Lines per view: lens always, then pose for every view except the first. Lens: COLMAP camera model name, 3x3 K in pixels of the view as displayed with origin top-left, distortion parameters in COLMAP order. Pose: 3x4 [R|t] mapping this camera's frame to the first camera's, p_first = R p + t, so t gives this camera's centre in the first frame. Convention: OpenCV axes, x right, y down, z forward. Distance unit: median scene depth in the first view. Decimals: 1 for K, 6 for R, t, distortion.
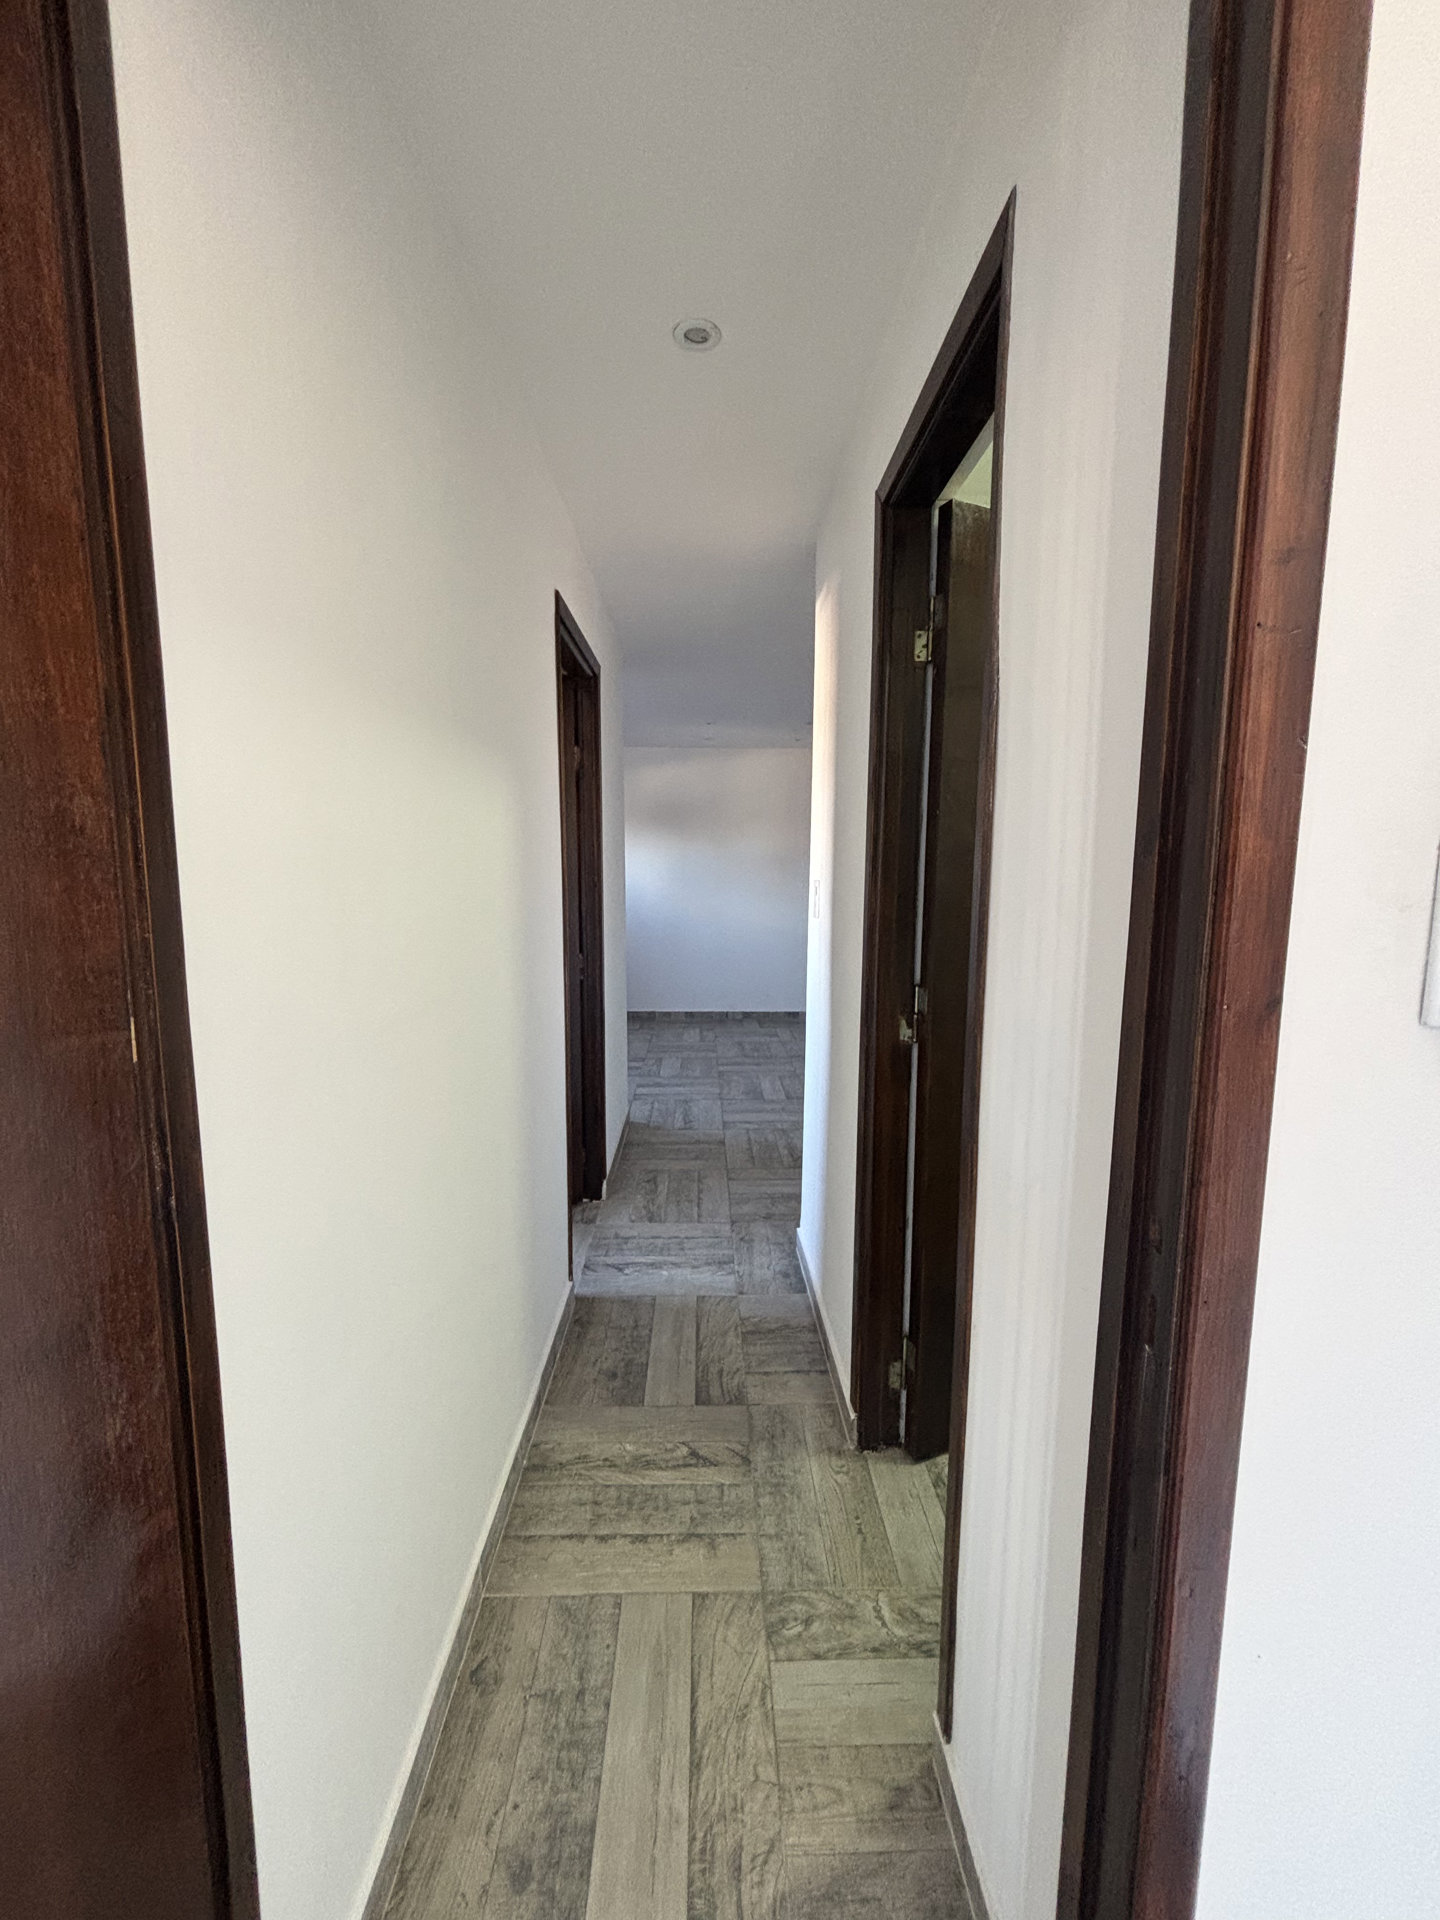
lens RADIAL K [[780.6, 0, 715.5], [0, 780.6, 958.7], [0, 0, 1]] dist [0.009743, -0.002039]
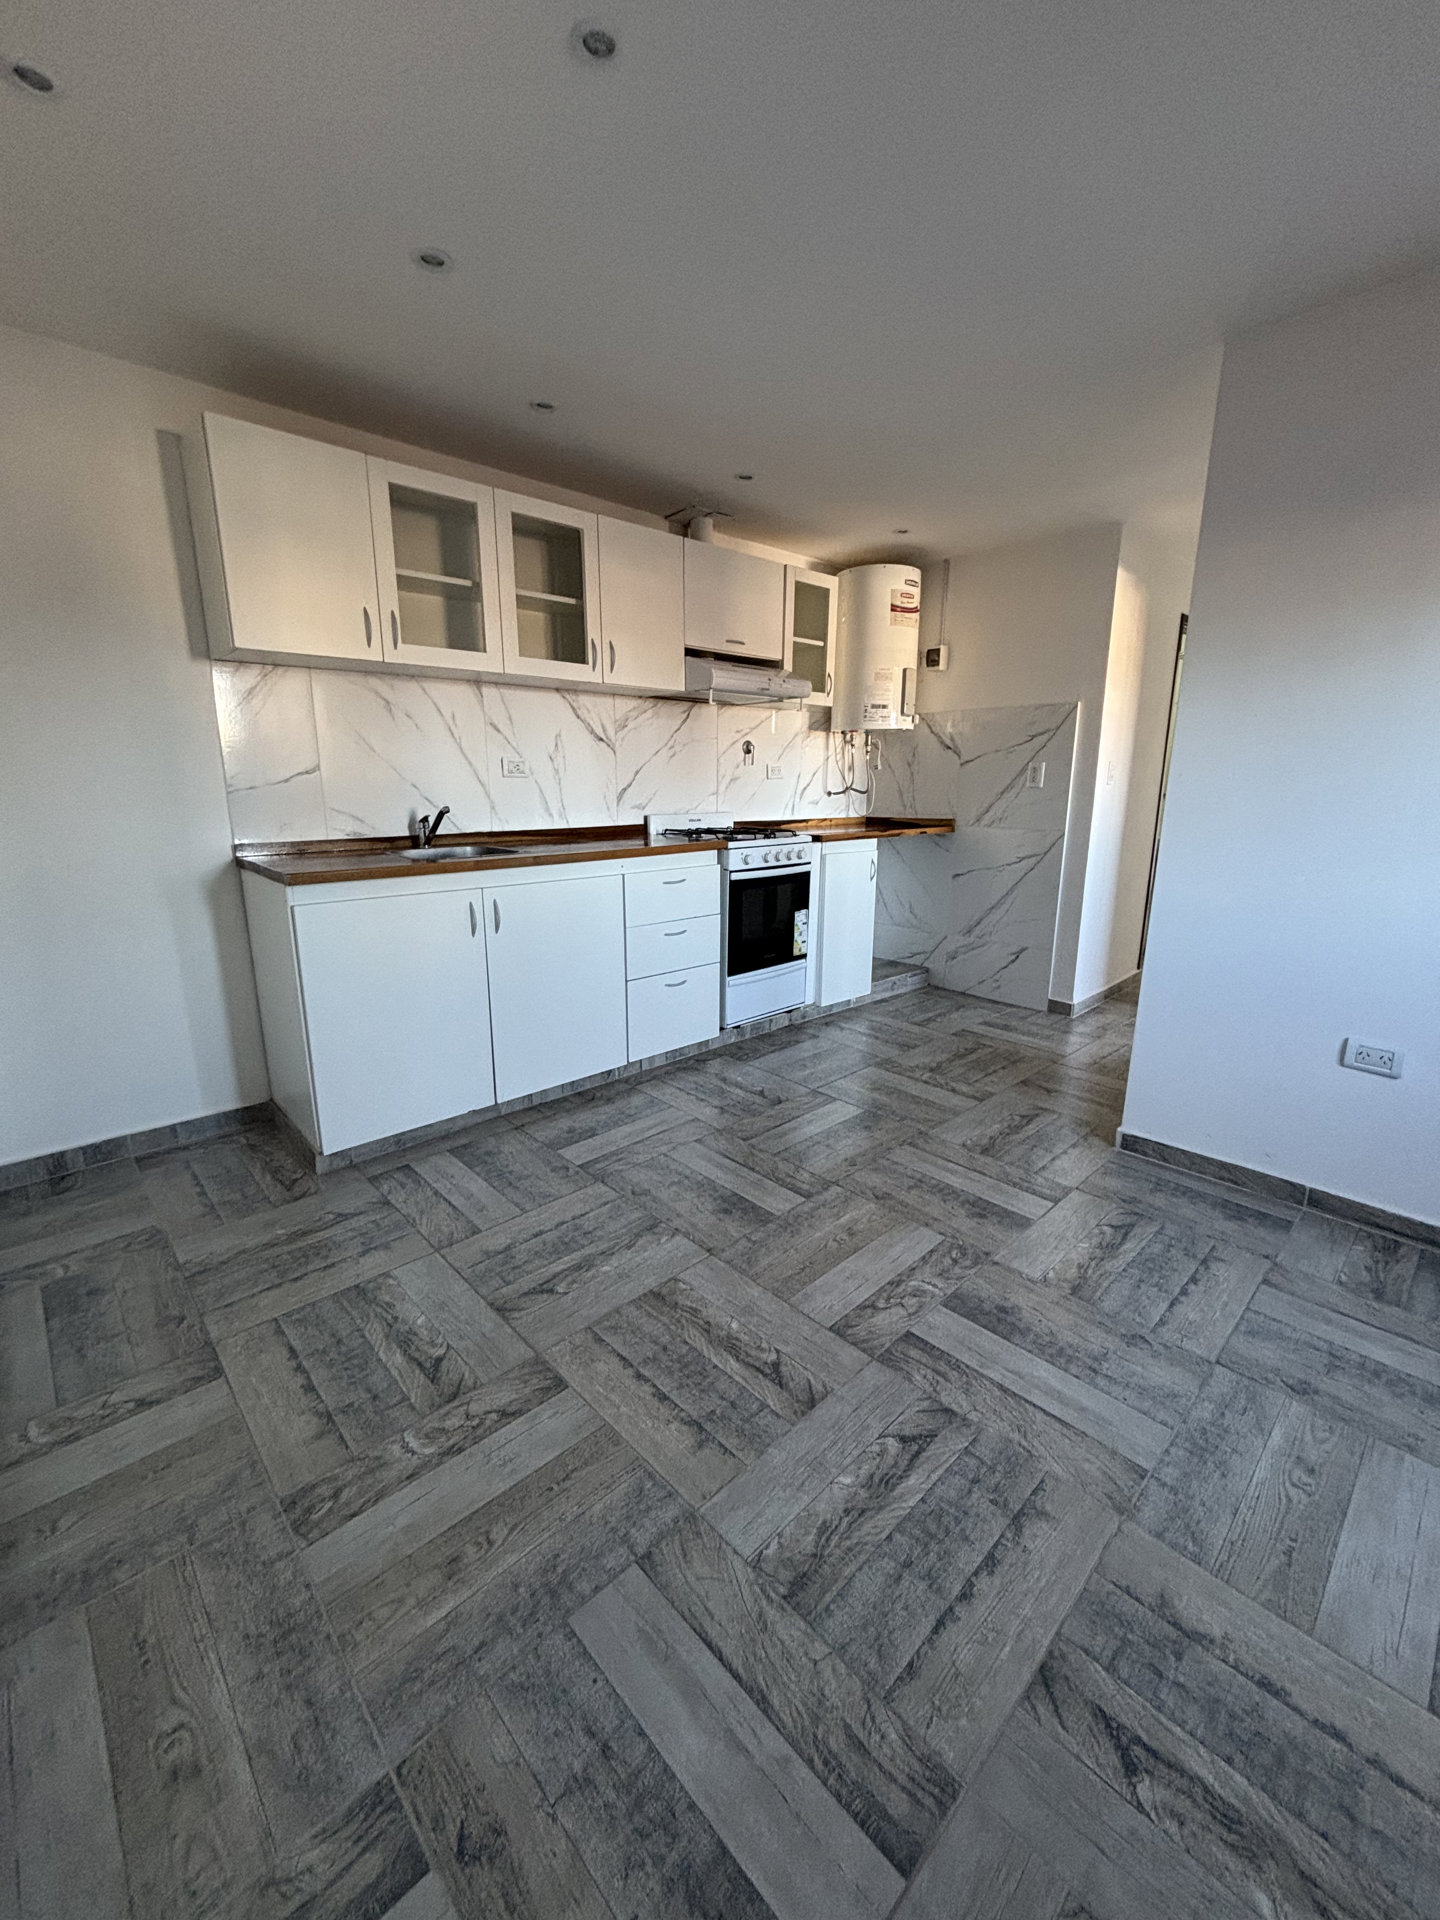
lens RADIAL K [[780.6, 0, 725.2], [0, 780.6, 969.2], [0, 0, 1]] dist [0.009743, -0.002039]
pose [[-0.677359, -0.187356, 0.711395, -0.241486], [0.077528, 0.943460, 0.322292, -0.119993], [-0.731556, 0.273460, -0.624536, 1.197000]]
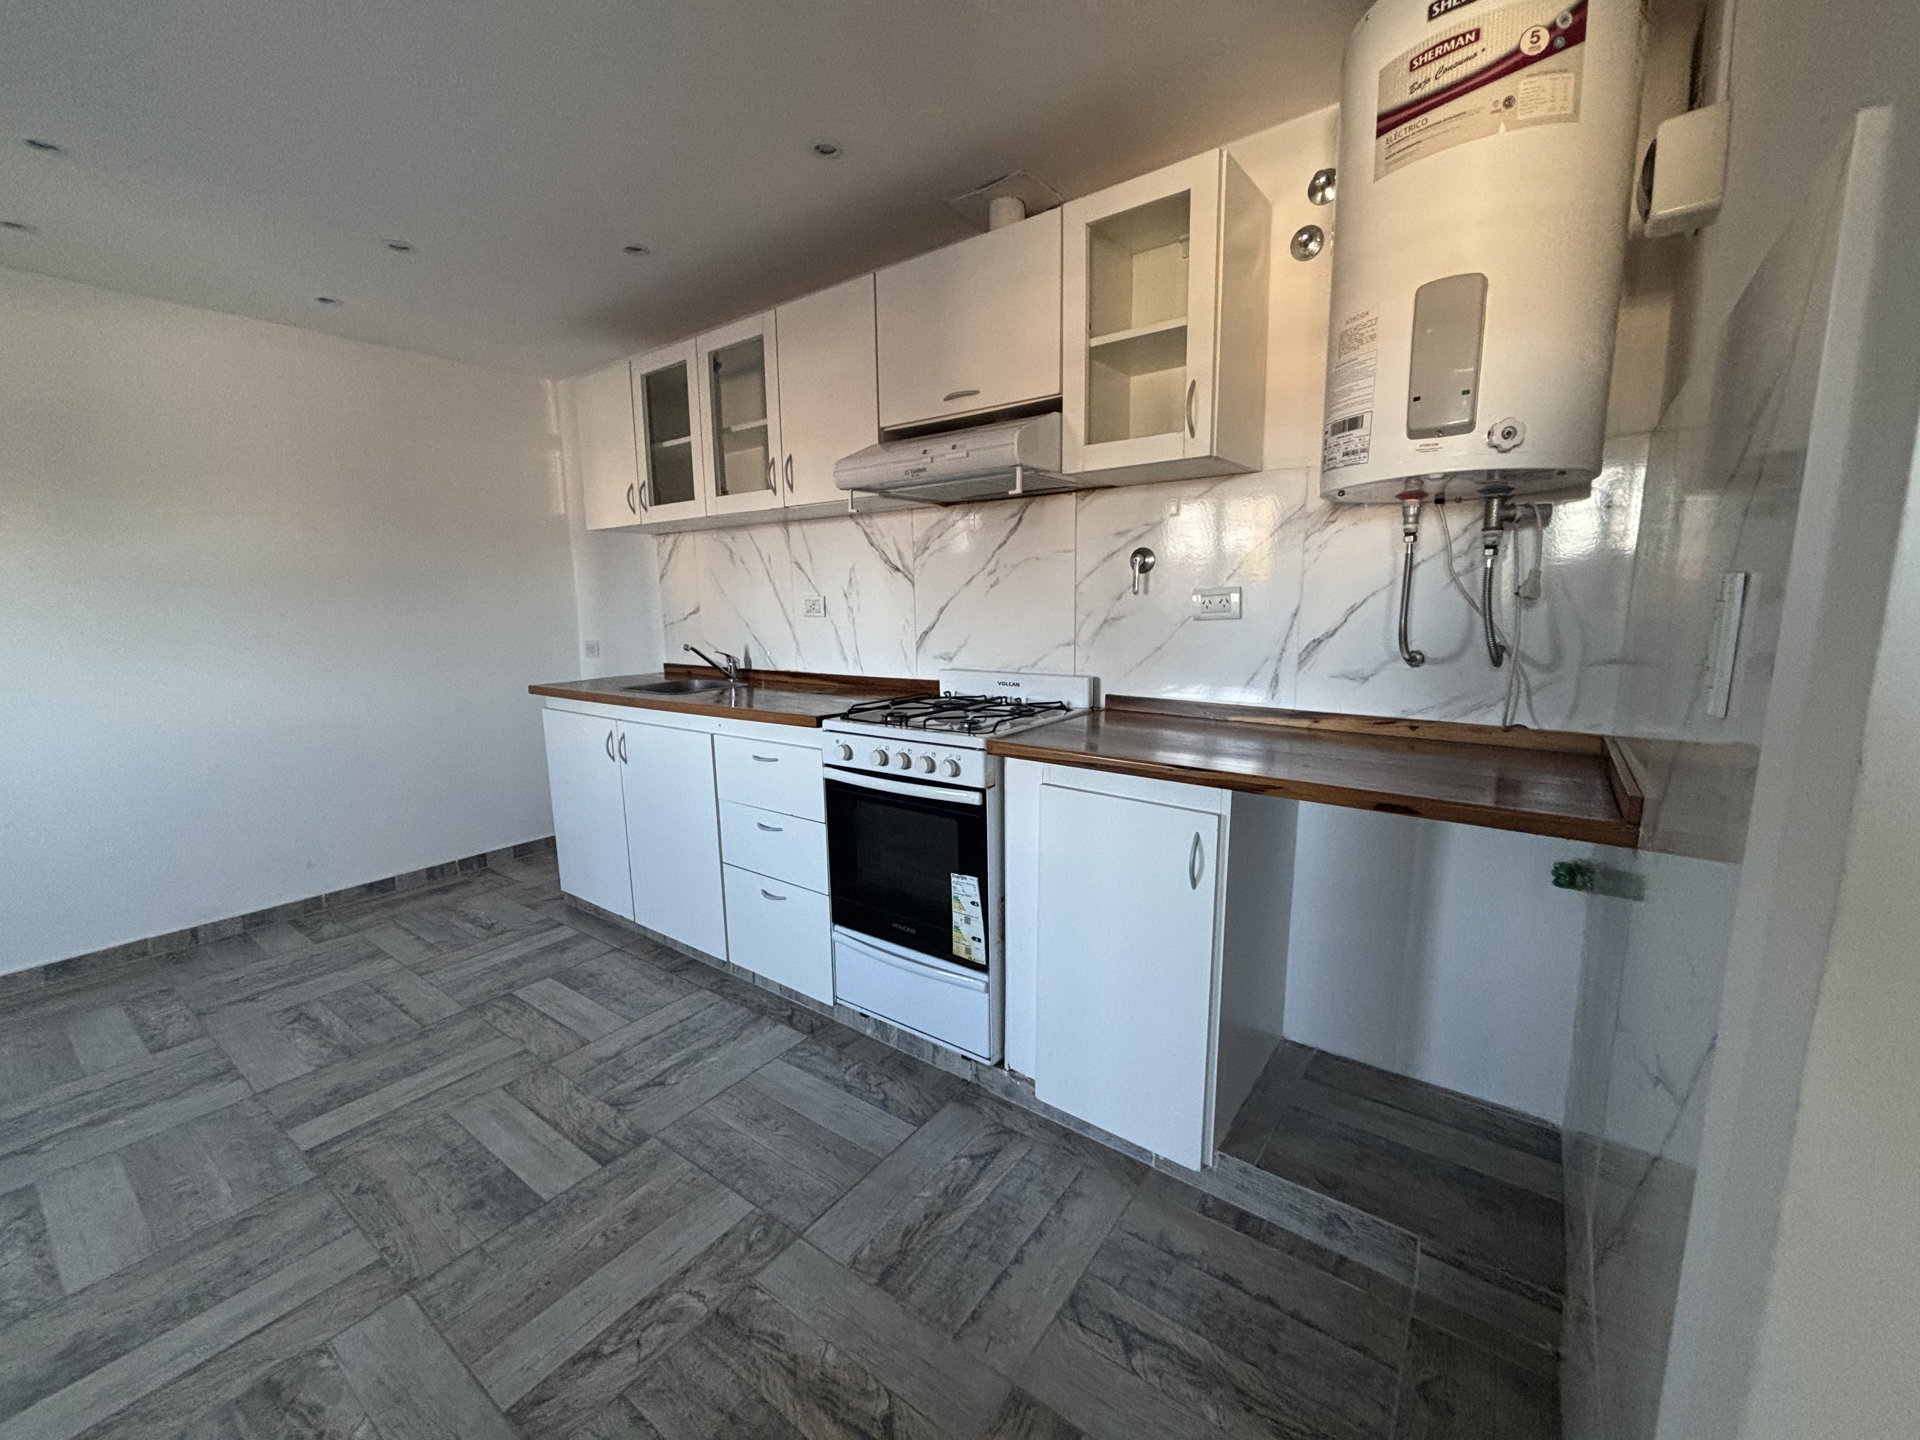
lens RADIAL K [[780.6, 0, 951.2], [0, 780.6, 721.3], [0, 0, 1]] dist [0.009743, -0.002039]
pose [[0.612617, -0.137601, 0.778310, -0.062747], [0.109603, 0.990005, 0.088757, -0.045884], [-0.782743, 0.030931, 0.621576, 0.507020]]
